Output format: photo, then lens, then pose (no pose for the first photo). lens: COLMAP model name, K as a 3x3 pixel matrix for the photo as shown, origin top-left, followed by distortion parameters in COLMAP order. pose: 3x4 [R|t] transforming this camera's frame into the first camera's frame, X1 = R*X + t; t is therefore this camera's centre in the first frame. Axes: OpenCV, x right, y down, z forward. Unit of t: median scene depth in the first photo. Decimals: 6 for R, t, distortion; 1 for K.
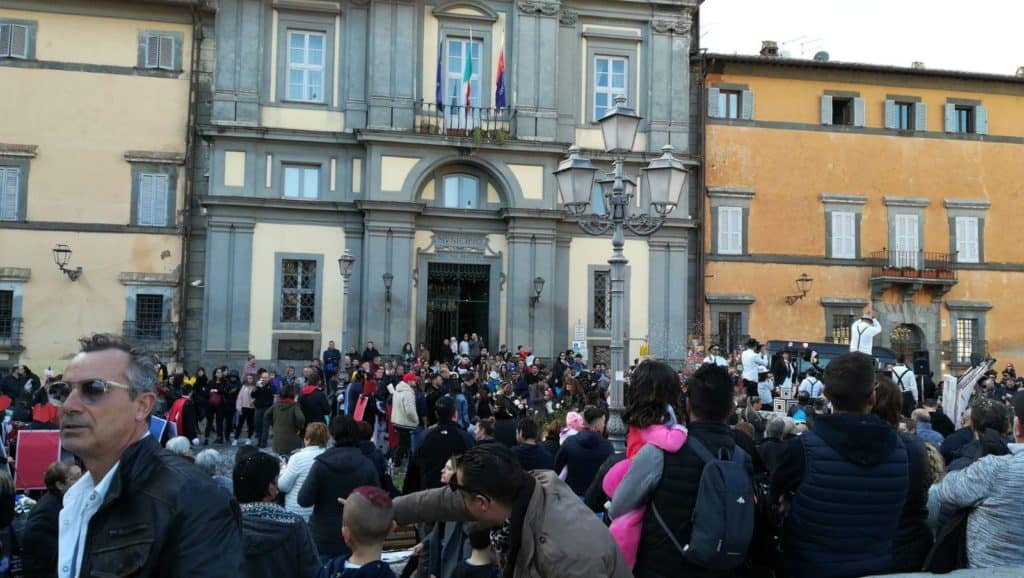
lens RADIAL K [[766.8, 0, 506.2], [0, 766.8, 292.2], [0, 0, 1]] dist [0.013935, -0.012104]
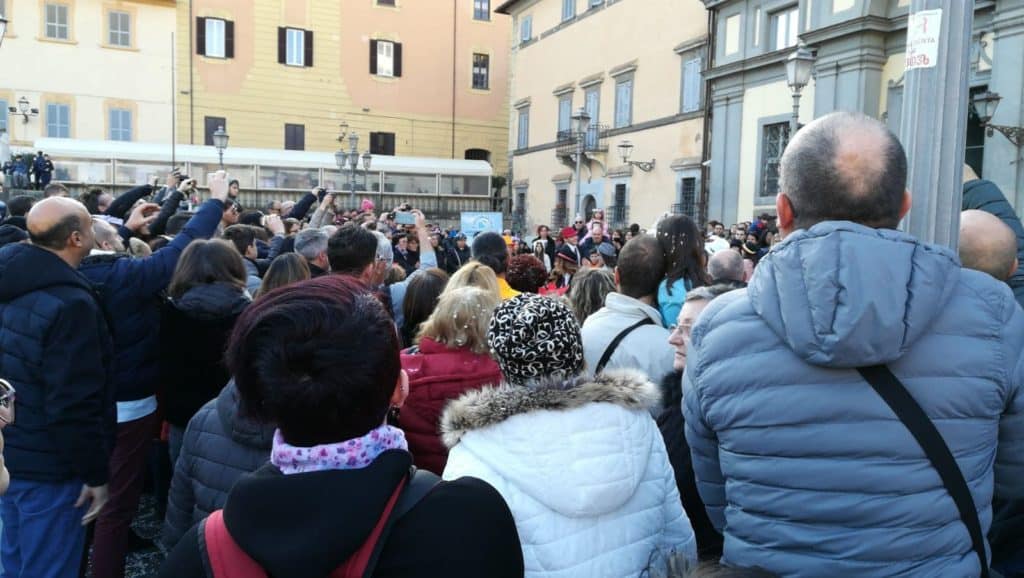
lens RADIAL K [[766.8, 0, 510.5], [0, 766.8, 294.0], [0, 0, 1]] dist [0.013935, -0.012104]
pose [[0.290901, 0.061270, -0.954789, 0.464129], [0.026363, 0.997055, 0.072015, 0.076586], [0.956390, -0.046120, 0.288429, 0.442590]]
